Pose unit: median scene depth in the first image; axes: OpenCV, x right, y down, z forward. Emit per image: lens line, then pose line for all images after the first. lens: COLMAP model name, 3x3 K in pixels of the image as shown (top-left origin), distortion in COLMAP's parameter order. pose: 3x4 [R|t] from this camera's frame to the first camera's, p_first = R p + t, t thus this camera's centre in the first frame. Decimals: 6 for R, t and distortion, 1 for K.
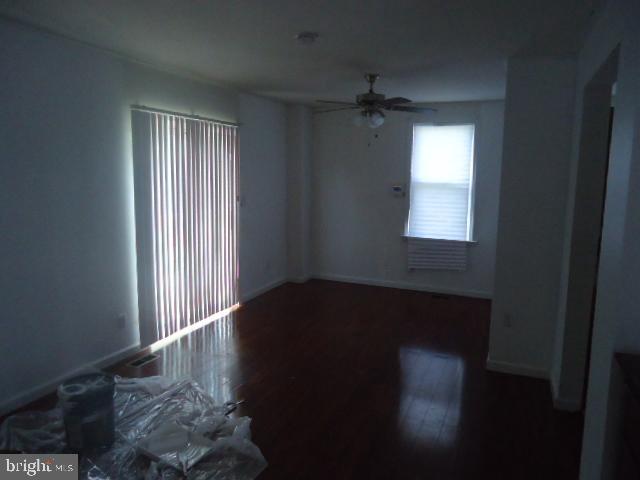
lens RADIAL K [[468.6, 0, 320.0], [0, 468.6, 240.0], [0, 0, 1]] dist [0.001721, 0.001503]
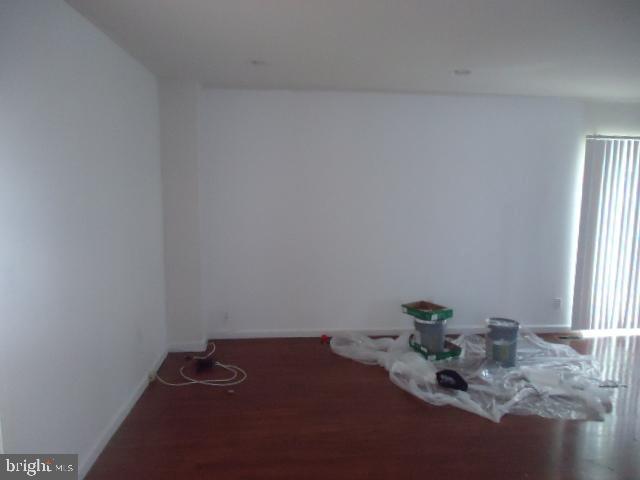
lens RADIAL K [[468.6, 0, 320.0], [0, 468.6, 240.0], [0, 0, 1]] dist [0.001721, 0.001503]
pose [[0.461752, 0.098113, -0.881566, 0.392733], [-0.141927, 0.989231, 0.035756, 0.047832], [0.875581, 0.108608, 0.470705, -0.198185]]
